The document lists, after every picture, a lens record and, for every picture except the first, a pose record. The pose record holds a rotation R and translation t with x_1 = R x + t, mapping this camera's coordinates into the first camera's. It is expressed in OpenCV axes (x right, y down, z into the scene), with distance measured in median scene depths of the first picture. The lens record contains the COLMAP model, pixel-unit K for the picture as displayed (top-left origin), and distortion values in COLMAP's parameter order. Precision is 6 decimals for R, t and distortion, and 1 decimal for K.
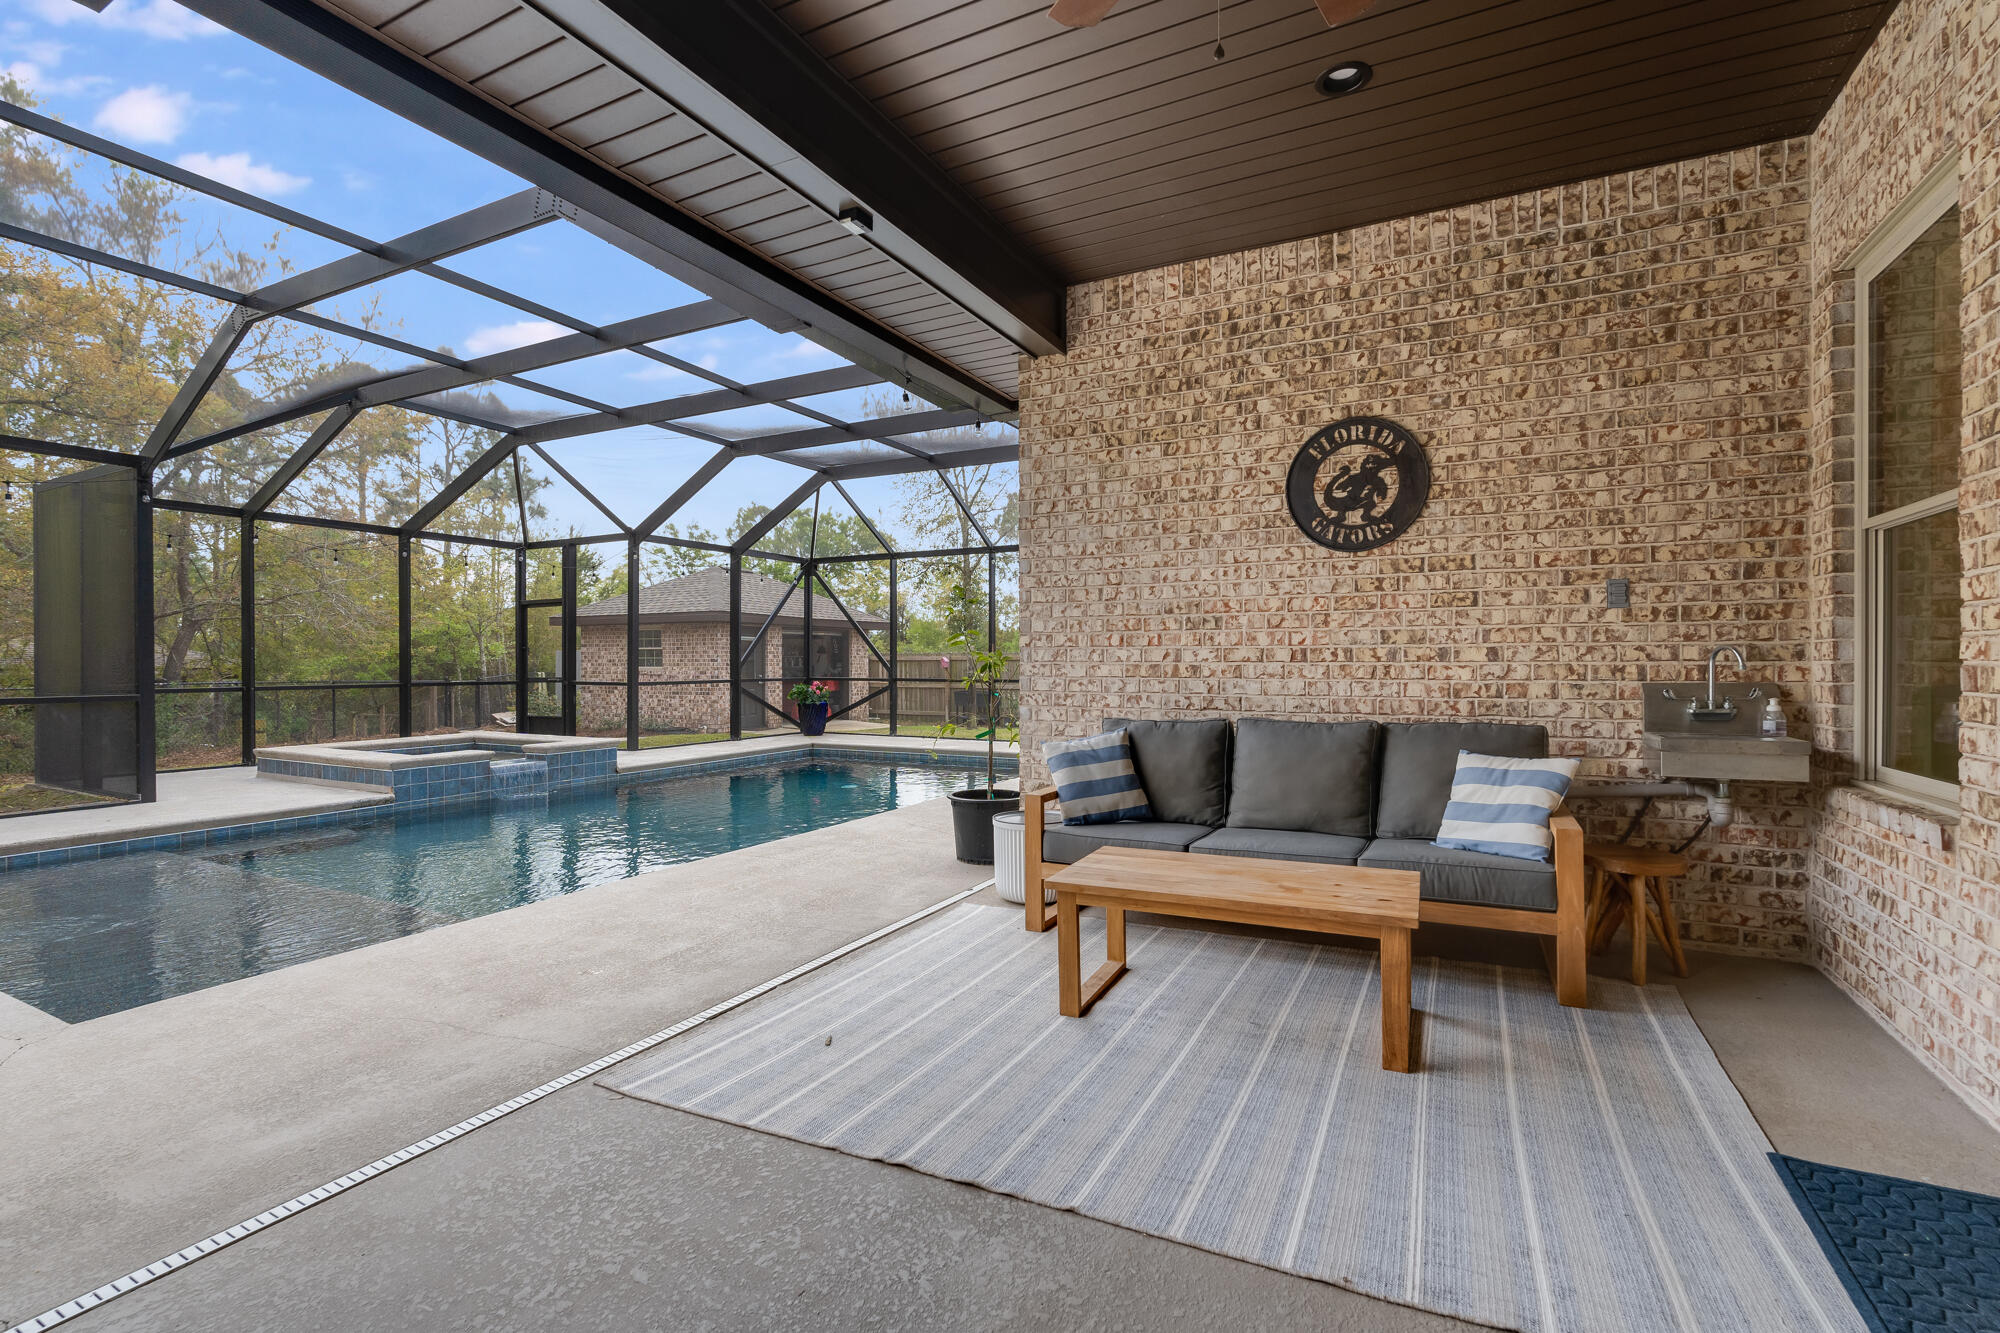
lens RADIAL K [[882.7, 0, 998.9], [0, 882.7, 677.7], [0, 0, 1]] dist [0.000392, 0.000513]
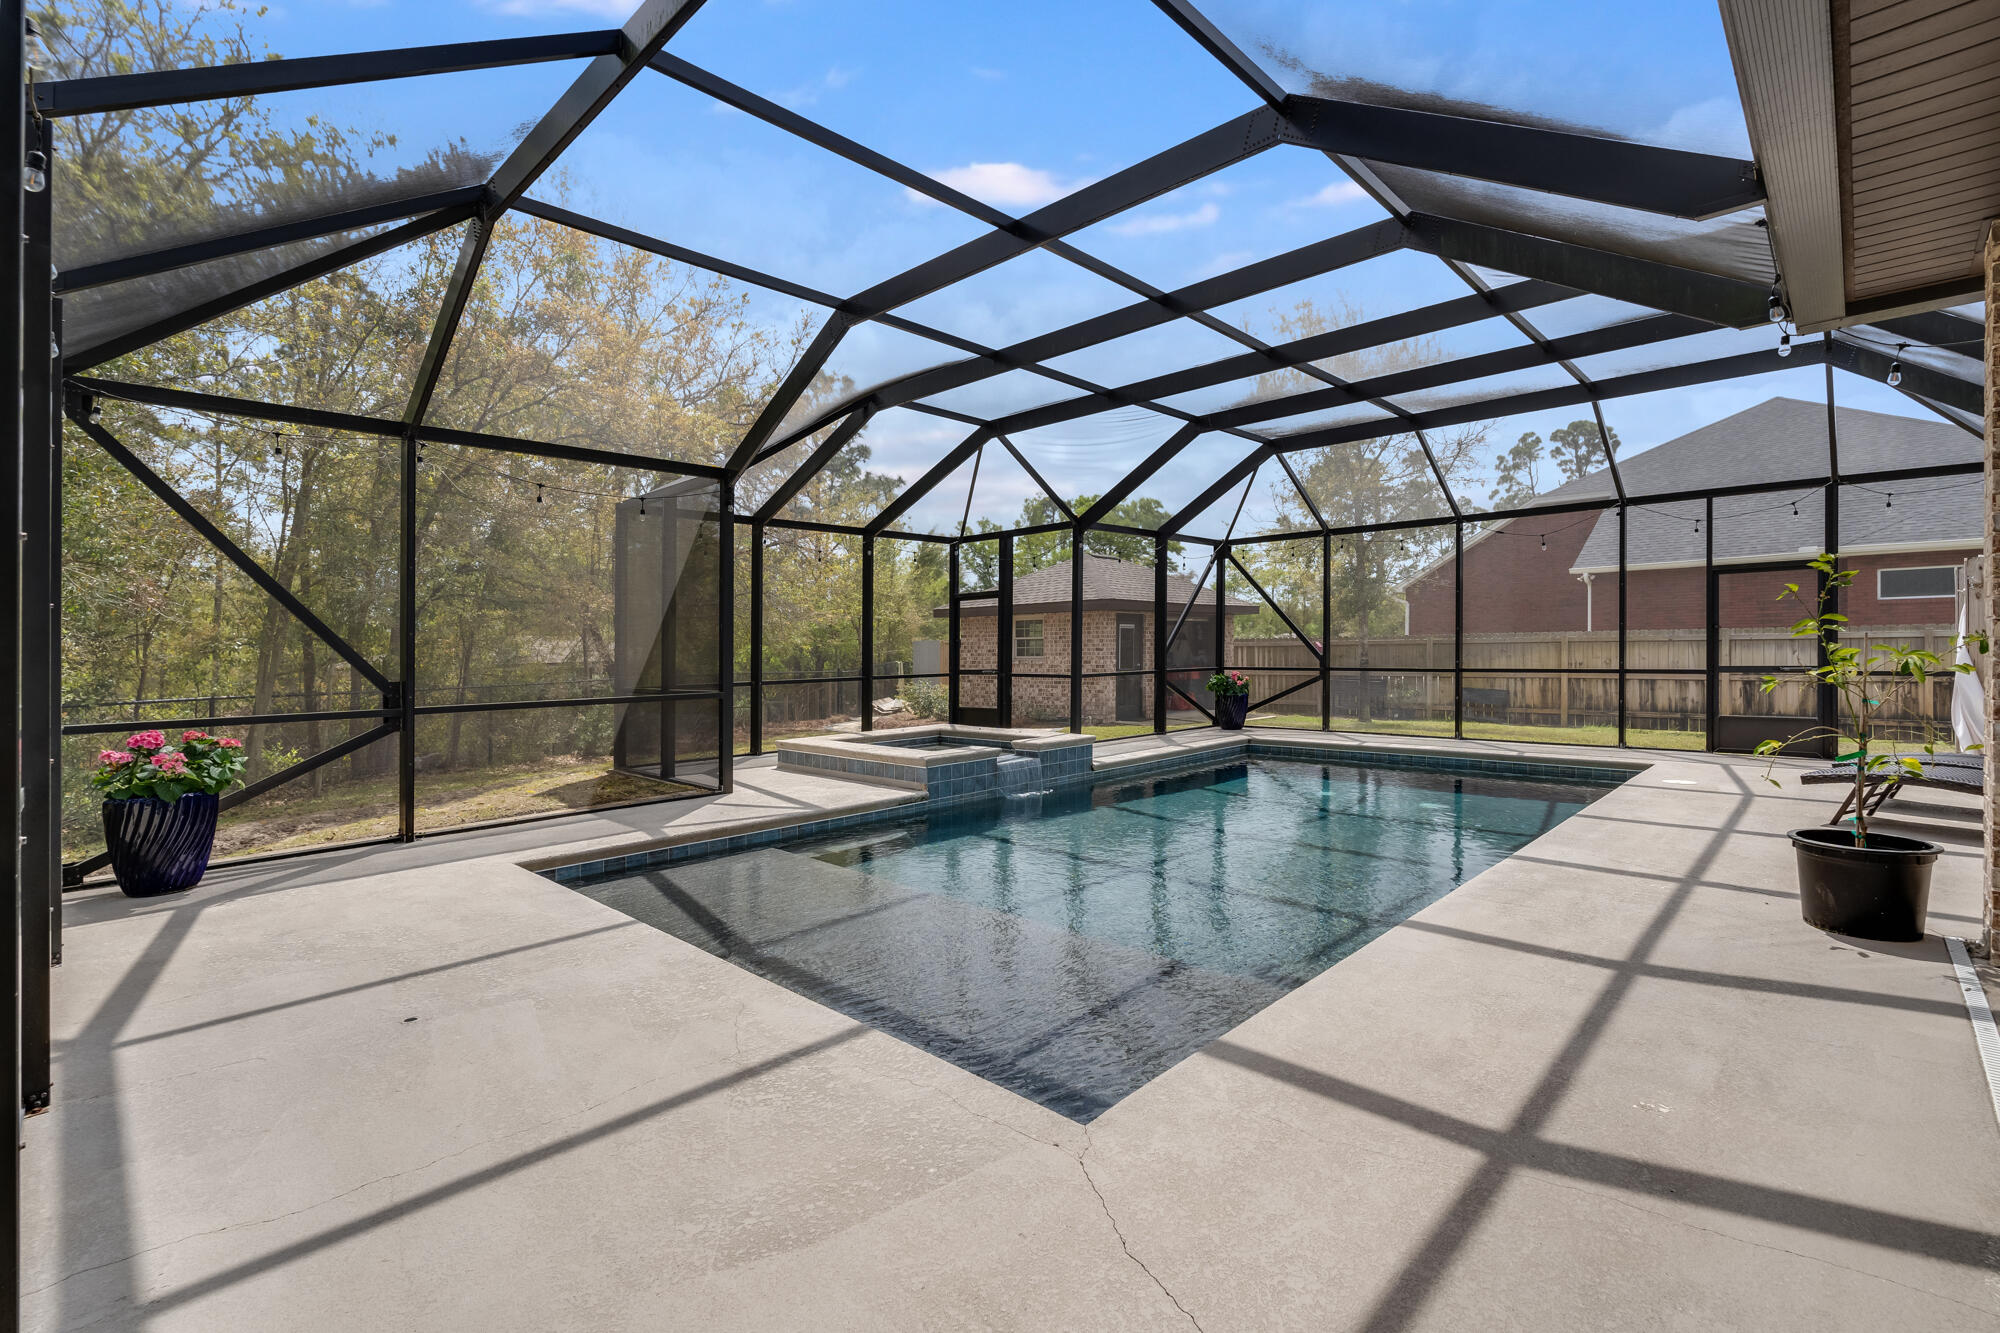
lens RADIAL K [[882.7, 0, 1011.9], [0, 882.7, 650.5], [0, 0, 1]] dist [0.000392, 0.000513]
pose [[0.958720, -0.012467, -0.284078, -0.235052], [0.008653, 0.999855, -0.014678, -0.008877], [0.284220, 0.011614, 0.958689, 0.052385]]
